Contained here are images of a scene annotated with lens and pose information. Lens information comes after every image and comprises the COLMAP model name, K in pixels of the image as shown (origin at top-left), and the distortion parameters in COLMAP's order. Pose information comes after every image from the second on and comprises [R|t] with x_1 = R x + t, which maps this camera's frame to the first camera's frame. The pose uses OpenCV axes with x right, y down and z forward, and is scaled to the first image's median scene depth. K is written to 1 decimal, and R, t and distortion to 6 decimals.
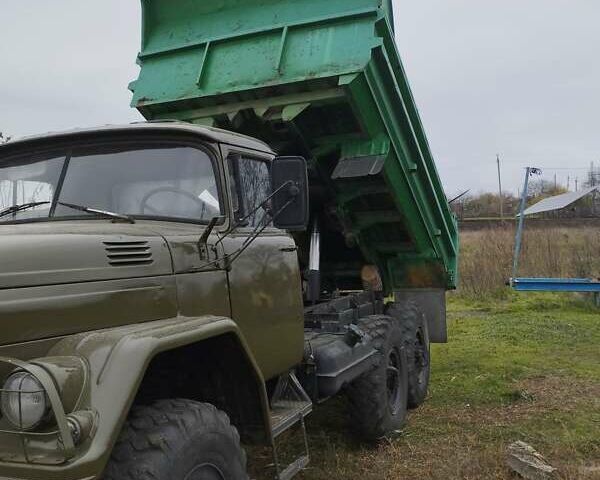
lens RADIAL K [[669.2, 0, 299.1], [0, 669.2, 242.6], [0, 0, 1]] dist [0.037827, 0.000000]
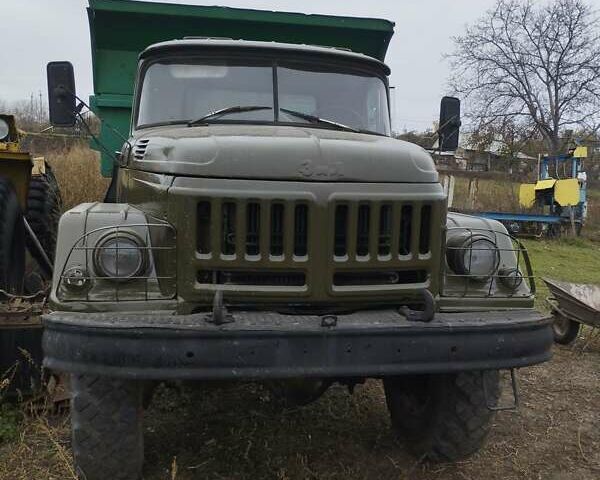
lens RADIAL K [[669.2, 0, 276.1], [0, 669.2, 244.9], [0, 0, 1]] dist [0.037827, 0.000000]
pose [[0.840696, 0.013163, 0.541347, -0.606493], [-0.081168, 0.991473, 0.101944, 0.033424], [-0.535390, -0.129644, 0.834596, 0.012596]]
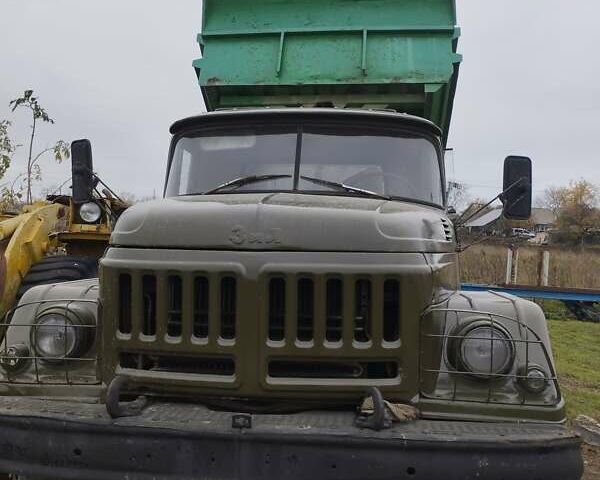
lens RADIAL K [[669.2, 0, 299.0], [0, 669.2, 235.7], [0, 0, 1]] dist [0.037827, 0.000000]
pose [[0.961932, 0.075636, 0.262614, -0.387097], [-0.073211, 0.997135, -0.019023, 0.031413], [-0.263300, -0.000927, 0.964713, 0.002901]]
